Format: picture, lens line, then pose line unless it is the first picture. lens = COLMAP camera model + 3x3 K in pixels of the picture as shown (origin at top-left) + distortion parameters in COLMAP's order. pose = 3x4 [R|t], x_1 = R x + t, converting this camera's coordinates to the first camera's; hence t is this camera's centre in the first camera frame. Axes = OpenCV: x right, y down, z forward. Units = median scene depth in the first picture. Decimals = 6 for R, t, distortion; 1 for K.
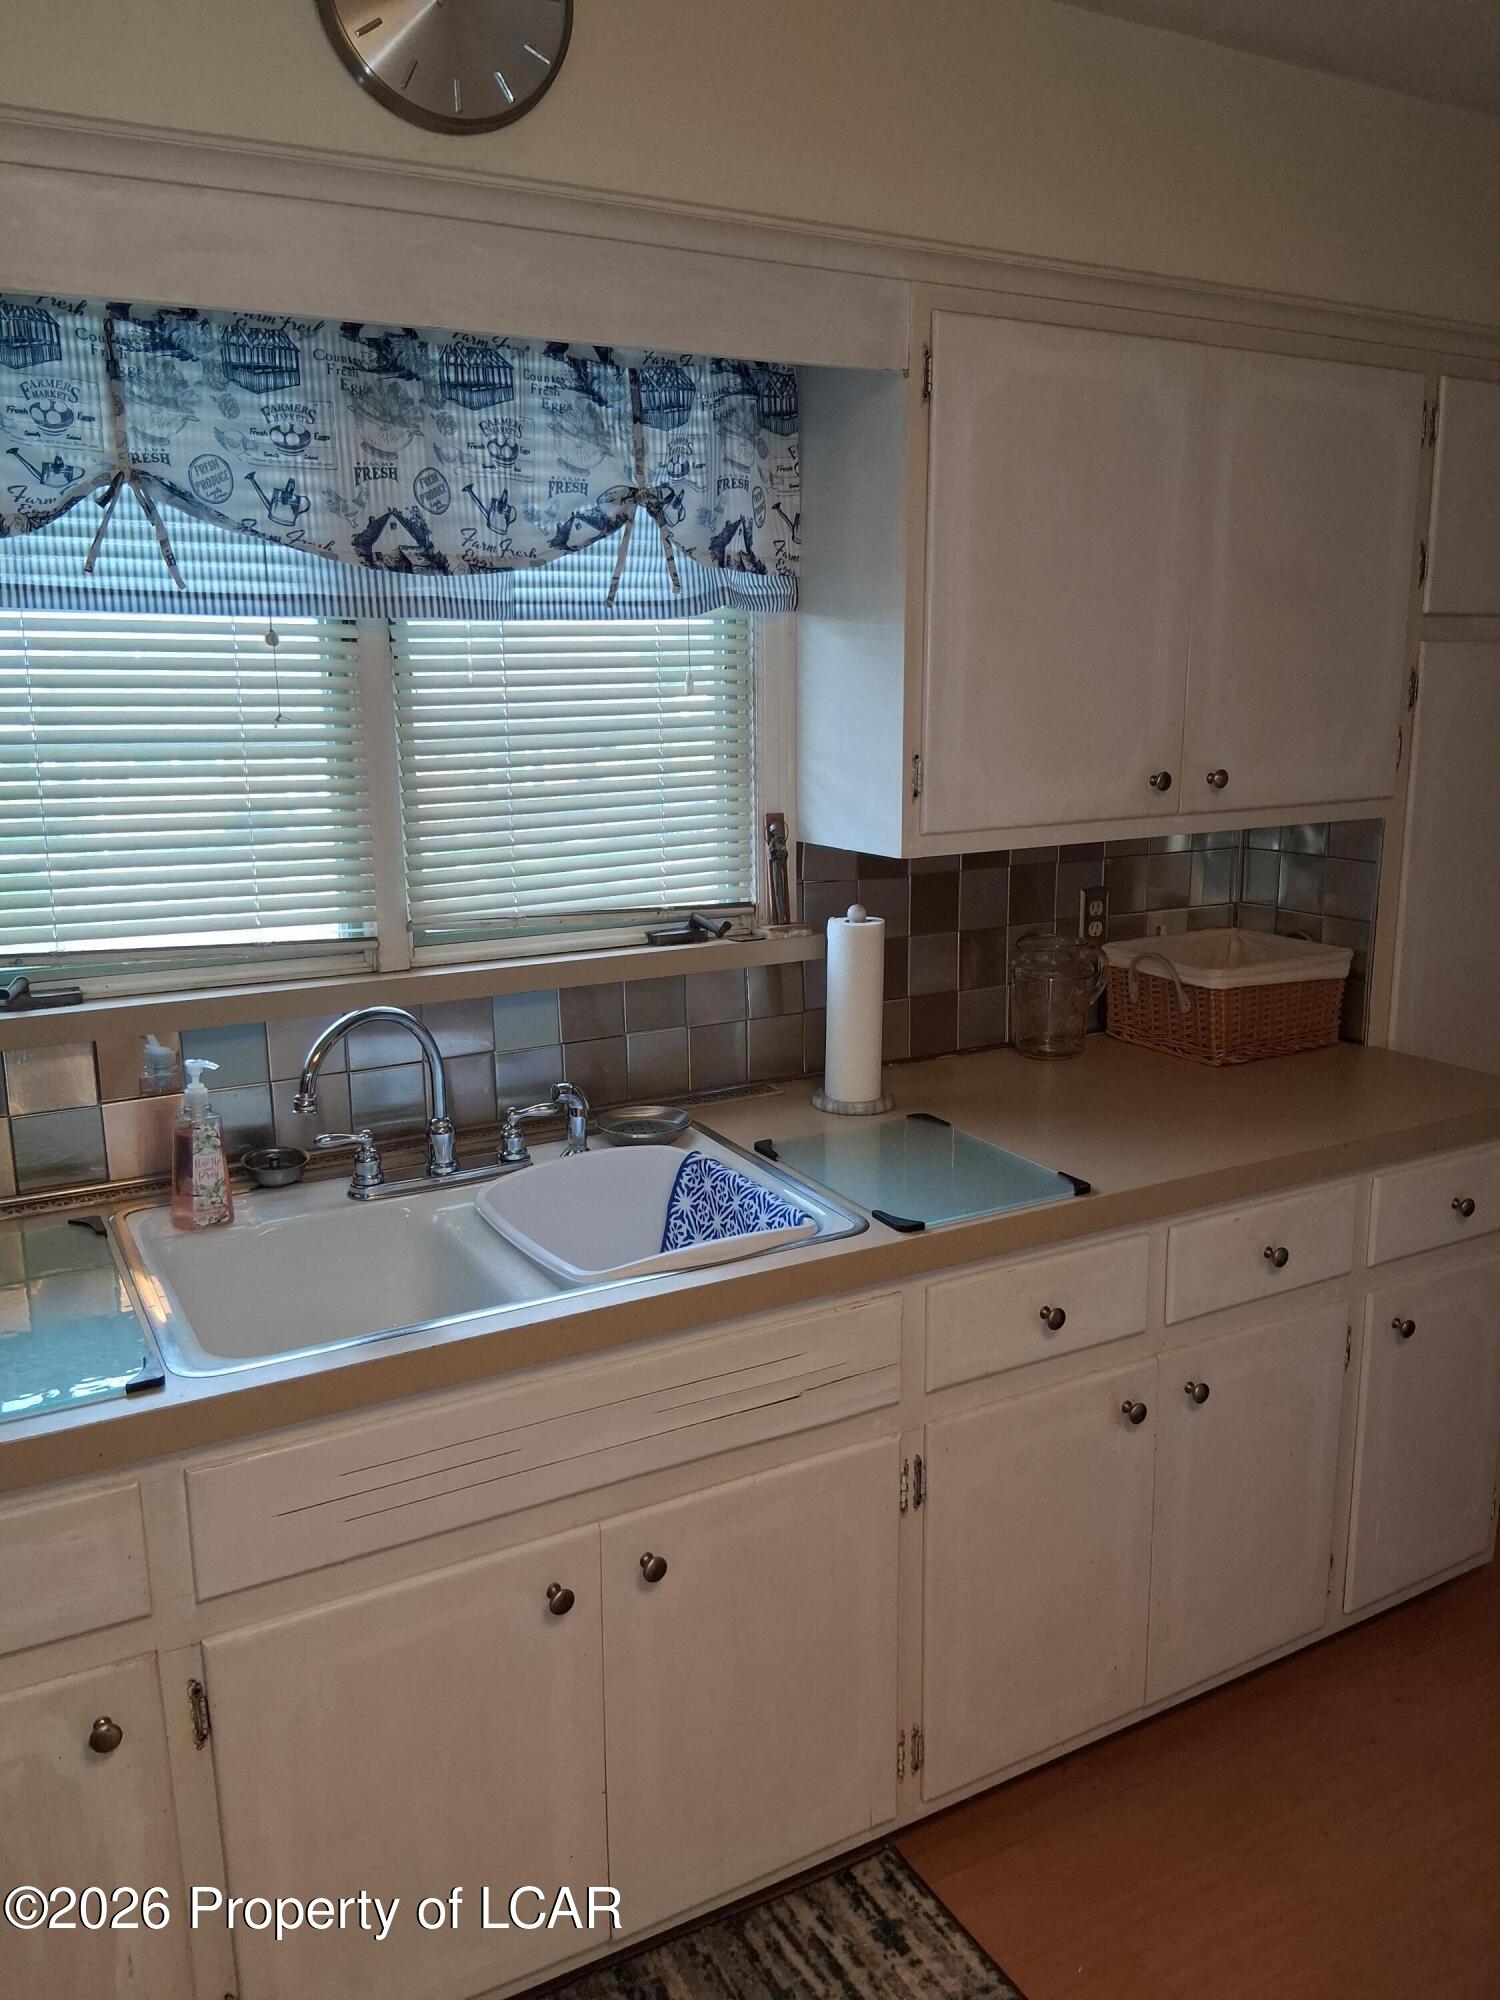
lens RADIAL K [[1512.9, 0, 753.2], [0, 1512.9, 1008.2], [0, 0, 1]] dist [0.078332, -0.121242]
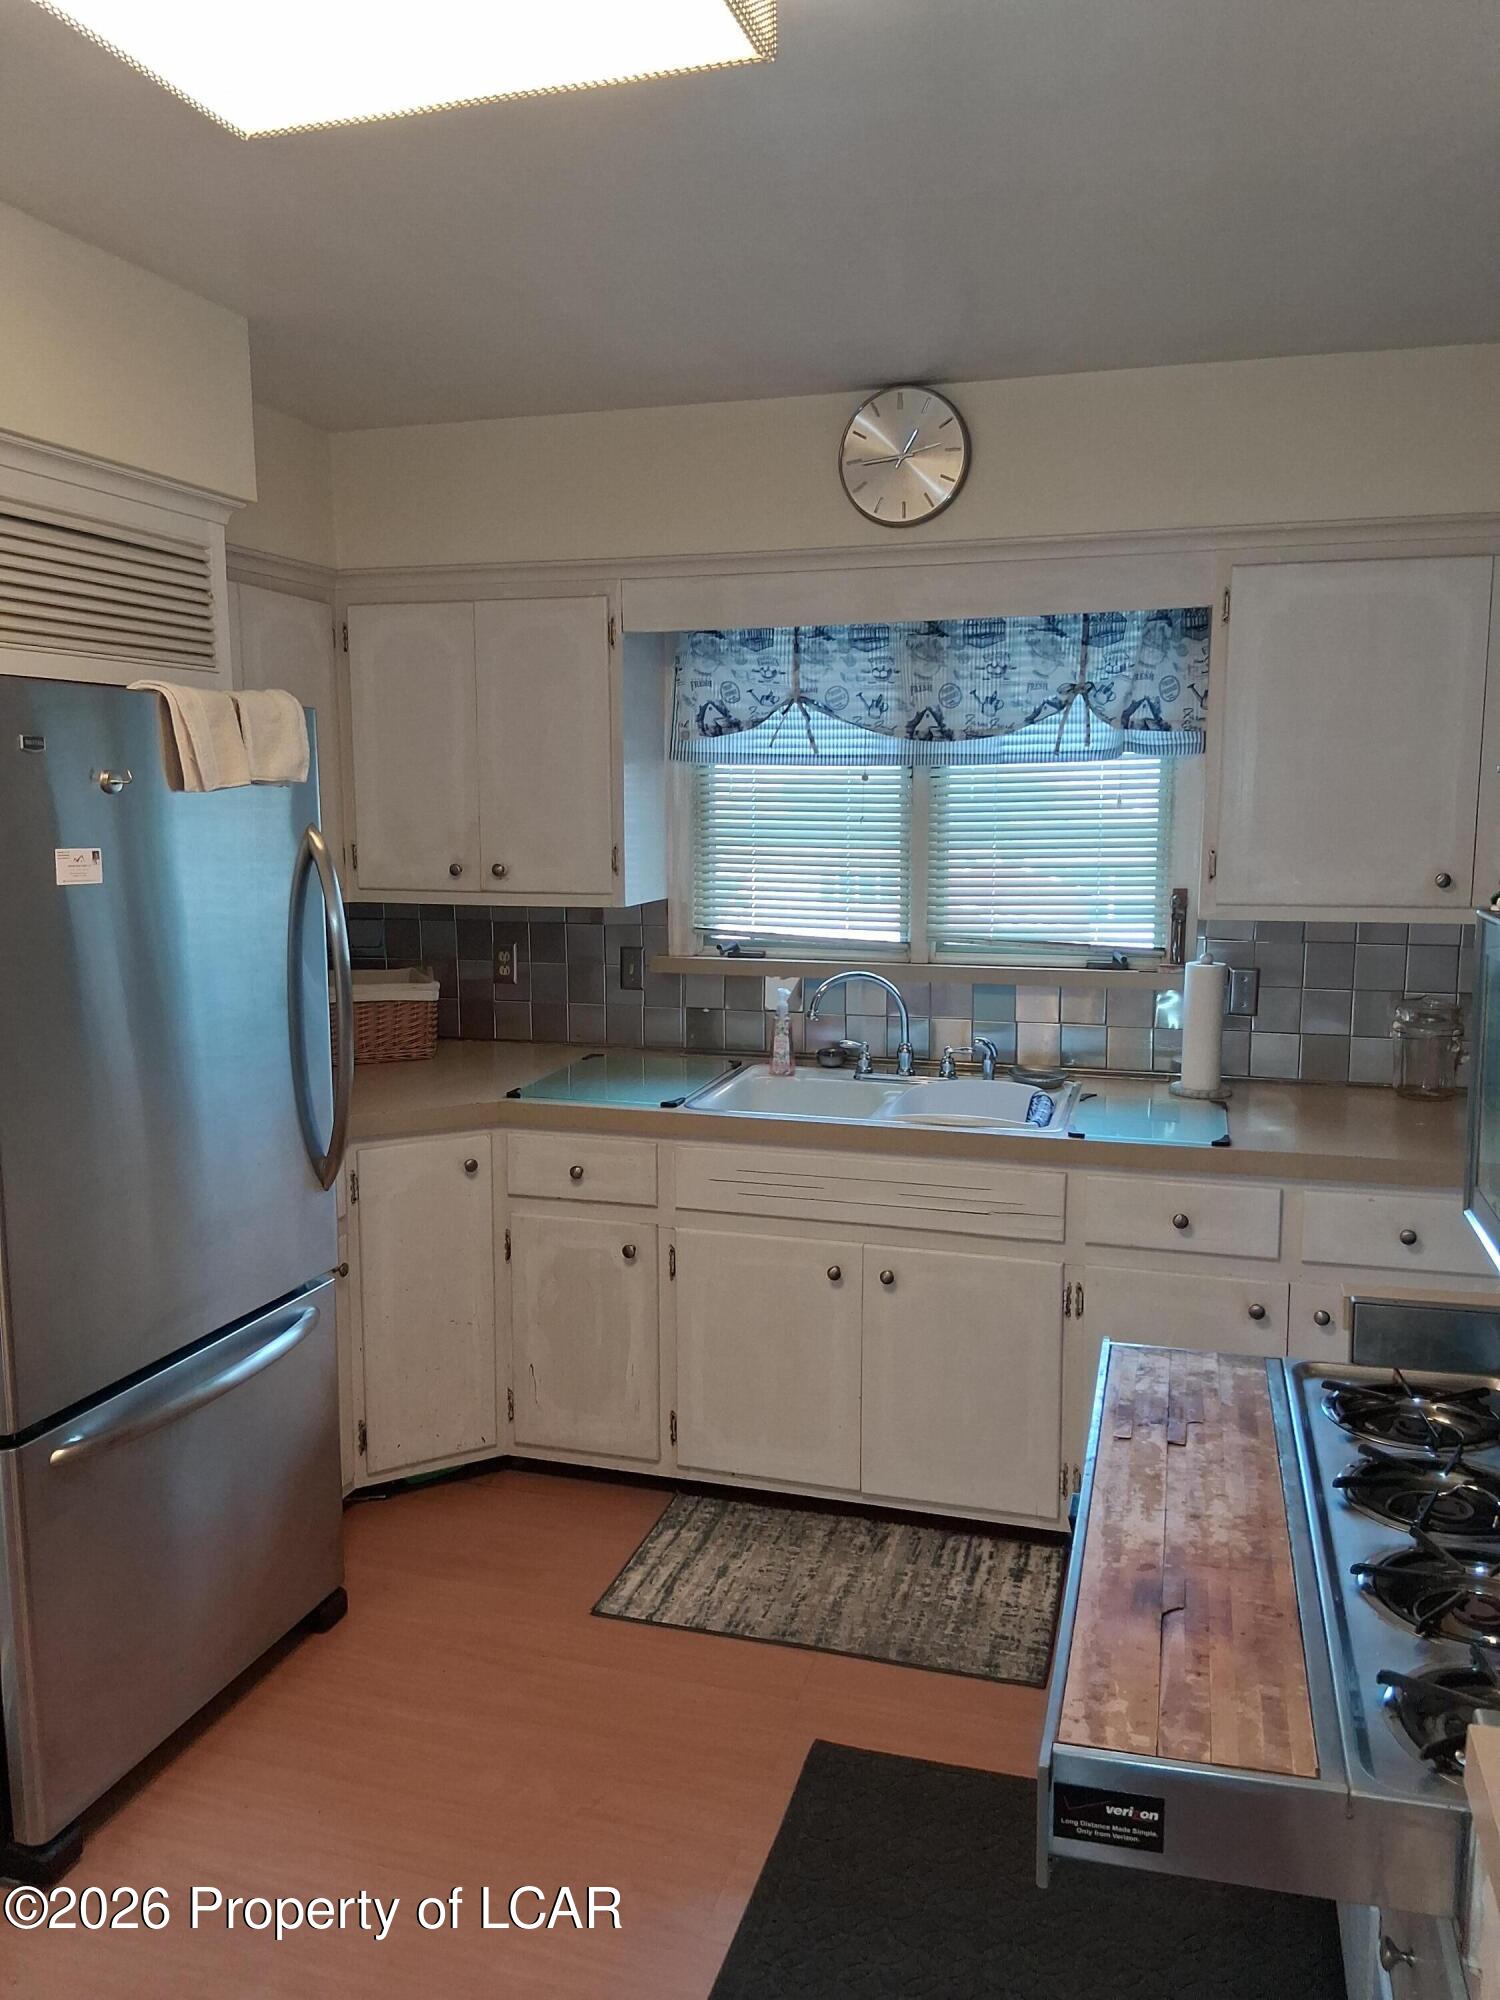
lens RADIAL K [[1512.9, 0, 757.2], [0, 1512.9, 1009.2], [0, 0, 1]] dist [0.078332, -0.121242]
pose [[0.695630, 0.110566, -0.709841, 0.877261], [-0.157247, 0.987559, -0.000275, 0.057766], [0.700979, 0.111812, 0.704362, -0.350590]]
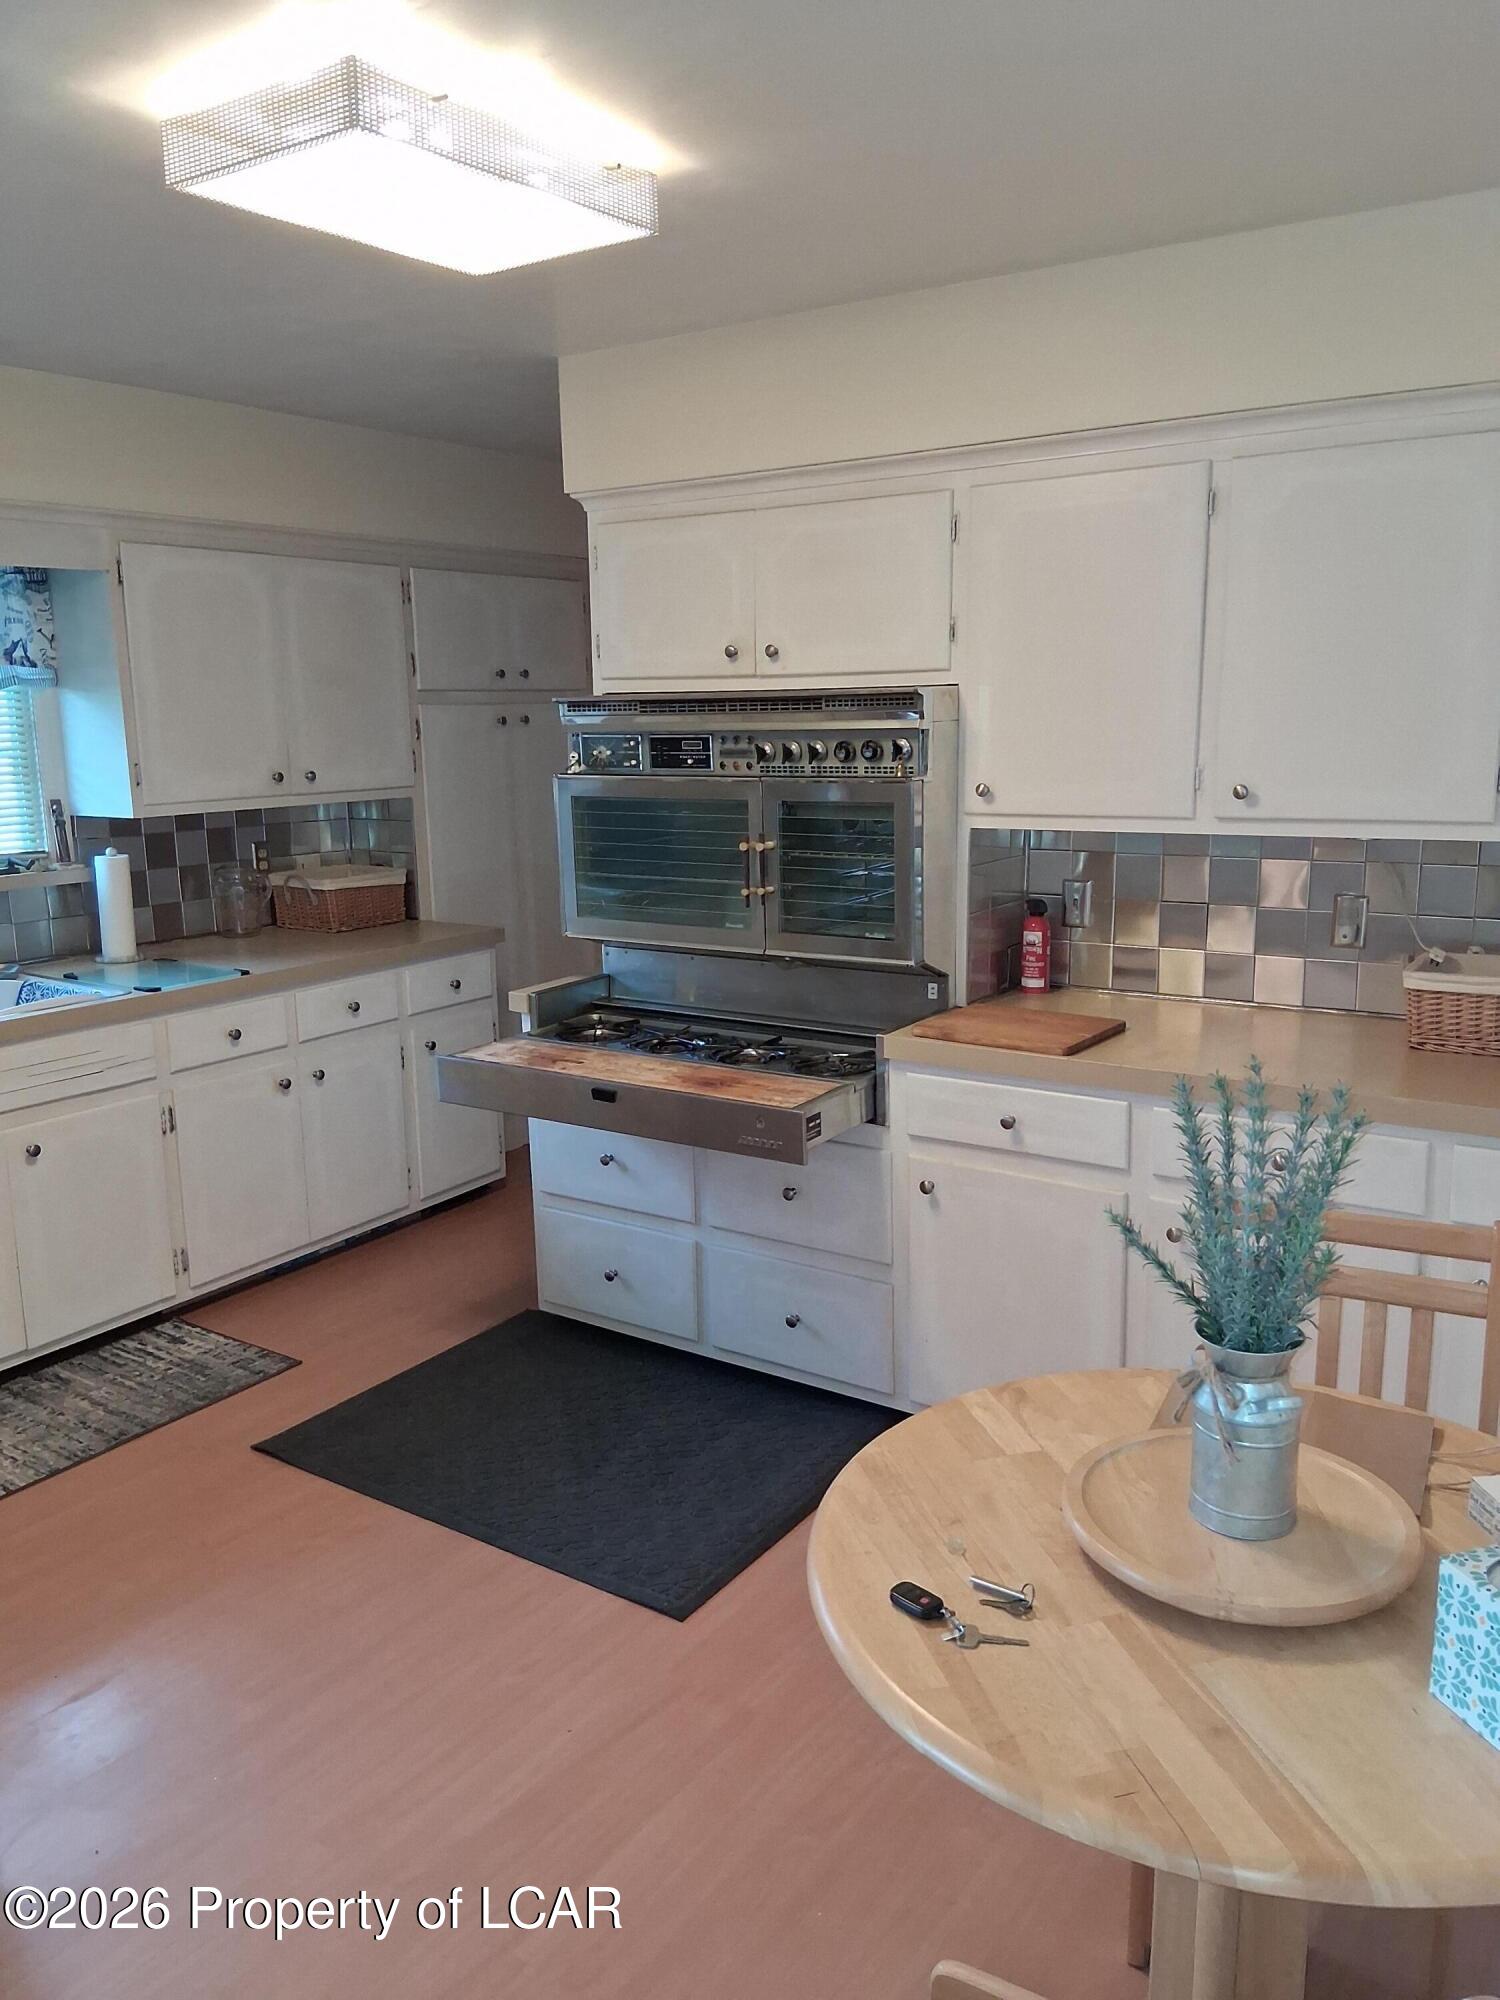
lens RADIAL K [[1512.9, 0, 754.9], [0, 1512.9, 996.9], [0, 0, 1]] dist [0.078332, -0.121242]
pose [[0.894379, -0.089514, 0.438261, -0.065689], [0.104534, 0.994469, -0.010208, 0.228951], [-0.434923, 0.054943, 0.898790, -1.062040]]
